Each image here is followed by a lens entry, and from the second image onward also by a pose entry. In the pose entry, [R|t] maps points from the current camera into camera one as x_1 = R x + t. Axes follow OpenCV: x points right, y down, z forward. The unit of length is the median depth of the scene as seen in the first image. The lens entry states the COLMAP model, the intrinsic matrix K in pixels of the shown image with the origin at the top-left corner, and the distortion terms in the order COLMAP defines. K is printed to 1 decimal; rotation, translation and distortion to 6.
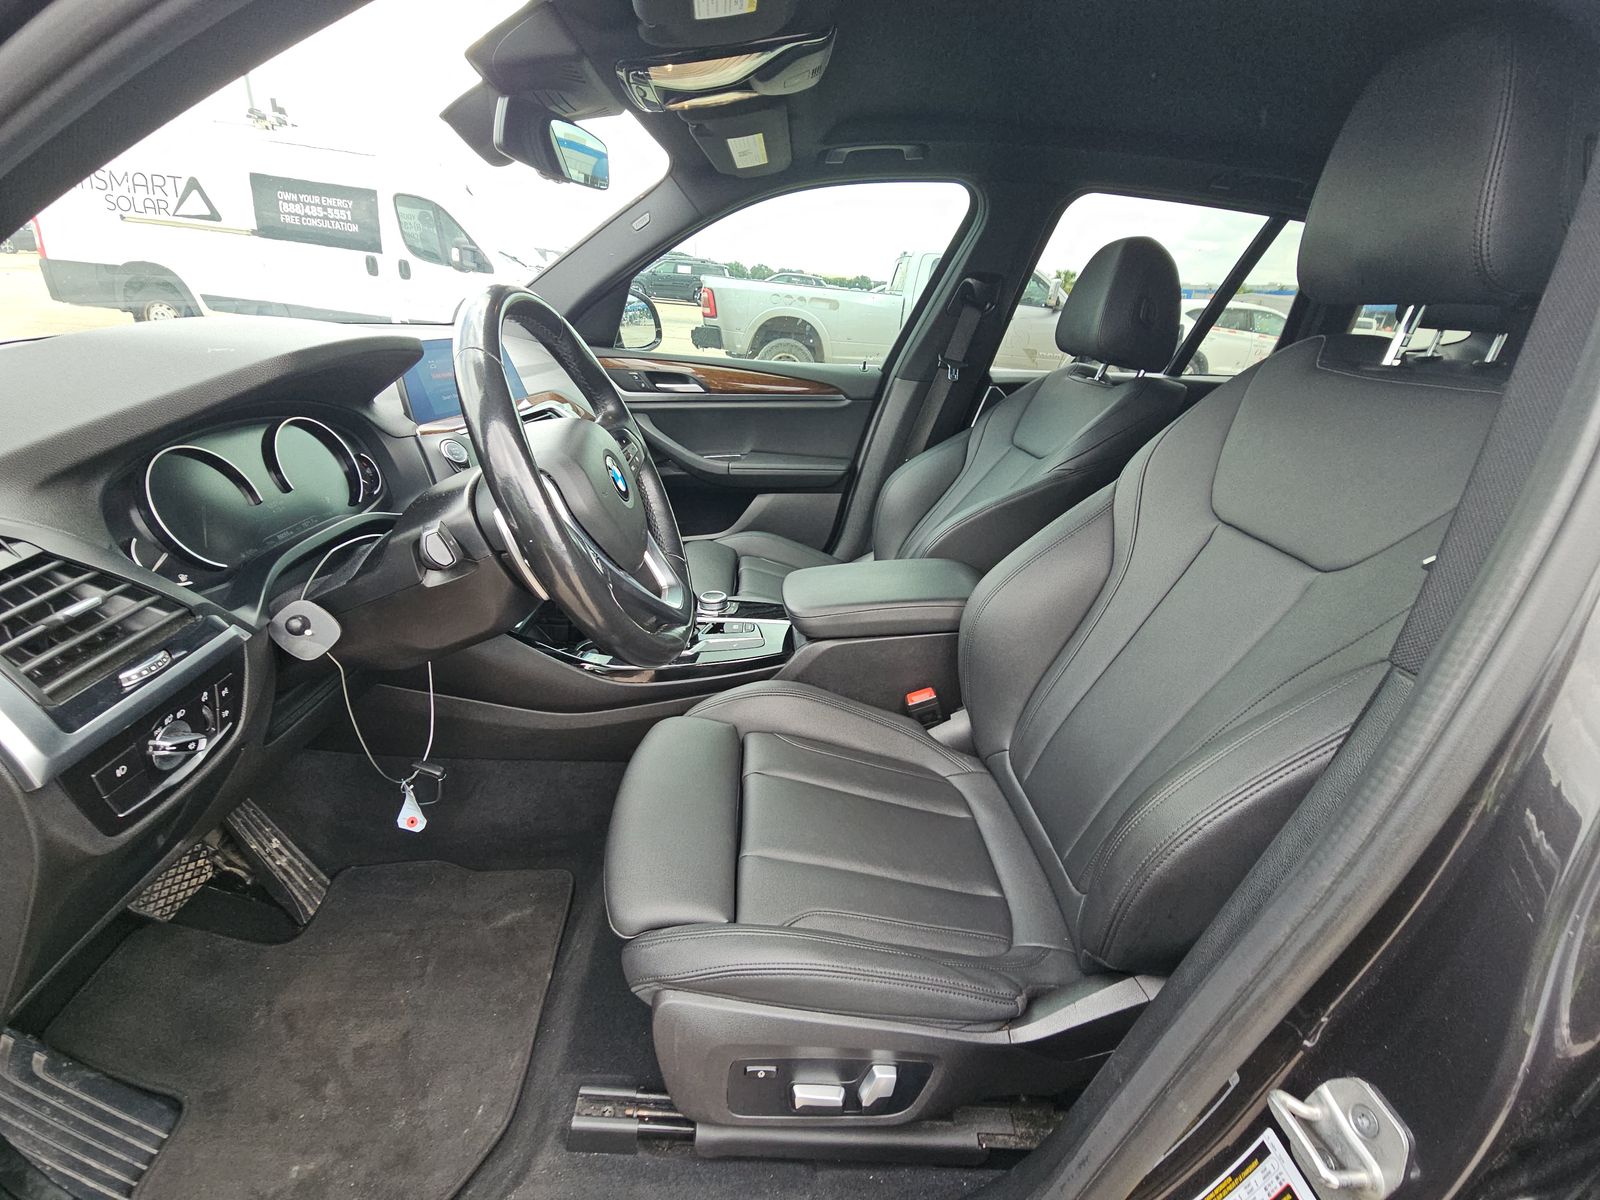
lens RADIAL K [[645.5, 0, 800.0], [0, 645.5, 600.0], [0, 0, 1]] dist [-0.003628, -0.000741]
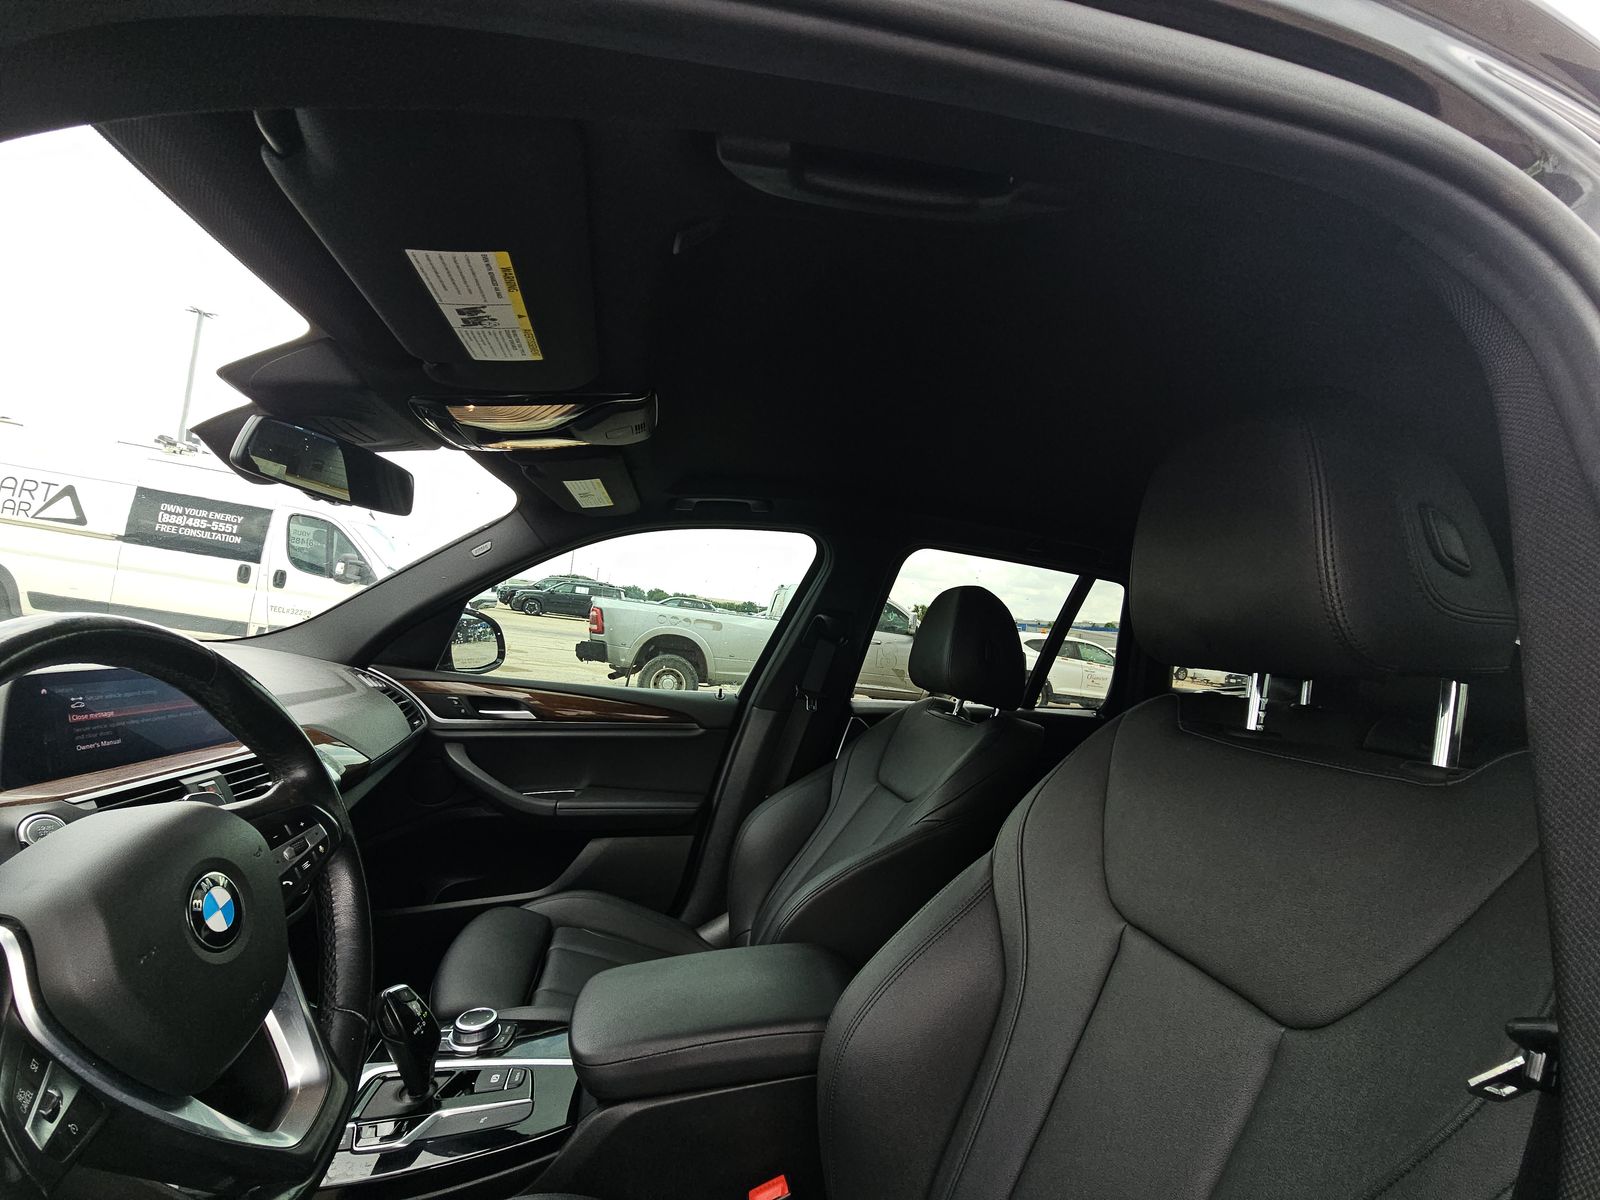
lens RADIAL K [[639.9, 0, 800.0], [0, 639.9, 600.0], [0, 0, 1]] dist [0.016652, 0.000031]
pose [[0.986622, 0.038477, 0.158418, 0.060573], [0.037064, 0.893359, -0.447813, -0.061964], [-0.158754, 0.447694, 0.879981, 0.099202]]
